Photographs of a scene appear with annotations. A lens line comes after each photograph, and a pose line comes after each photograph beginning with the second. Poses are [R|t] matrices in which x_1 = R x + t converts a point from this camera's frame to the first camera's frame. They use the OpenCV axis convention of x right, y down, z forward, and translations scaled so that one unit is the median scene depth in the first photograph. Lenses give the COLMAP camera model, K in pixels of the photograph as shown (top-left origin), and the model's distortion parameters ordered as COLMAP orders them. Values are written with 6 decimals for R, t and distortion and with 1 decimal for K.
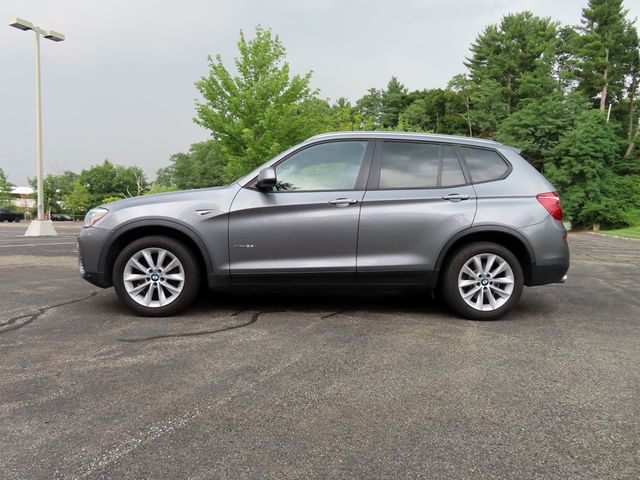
lens RADIAL K [[450.4, 0, 317.2], [0, 450.4, 240.2], [0, 0, 1]] dist [-0.008778, 0.007524]
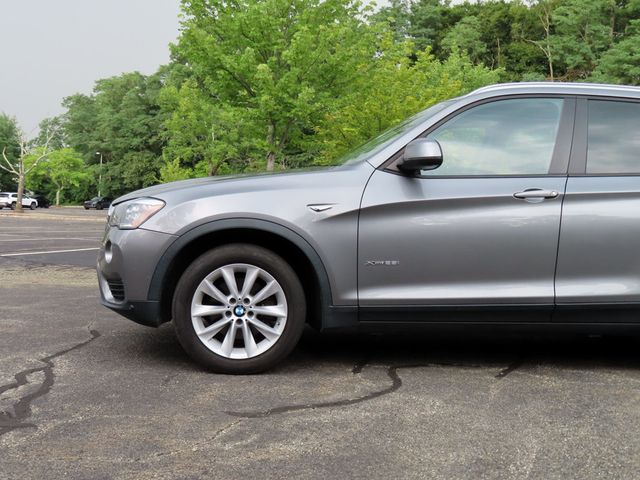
lens RADIAL K [[727.3, 0, 320.0], [0, 727.3, 240.0], [0, 0, 1]] dist [-0.009904, 0.018031]
pose [[0.999230, 0.013306, 0.036908, -0.268405], [-0.013354, 0.999910, 0.001042, -0.017174], [-0.036891, -0.001534, 0.999318, -0.012028]]
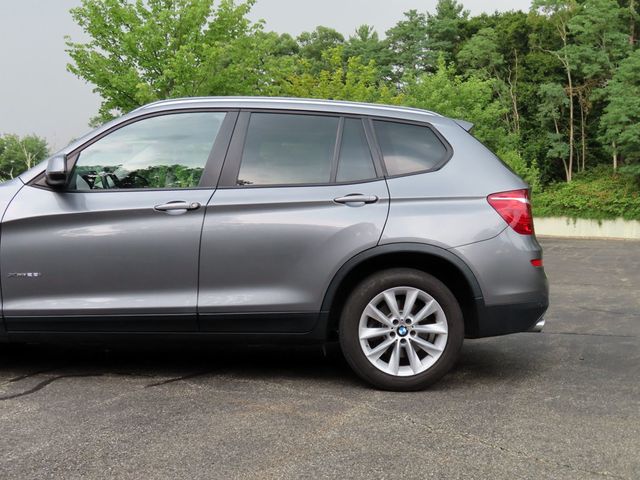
lens RADIAL K [[727.3, 0, 320.0], [0, 727.3, 240.0], [0, 0, 1]] dist [-0.009904, 0.018031]
pose [[0.999853, 0.001493, -0.017070, 0.266990], [-0.001816, 0.999820, -0.018904, -0.016780], [0.017038, 0.018933, 0.999676, -0.041501]]
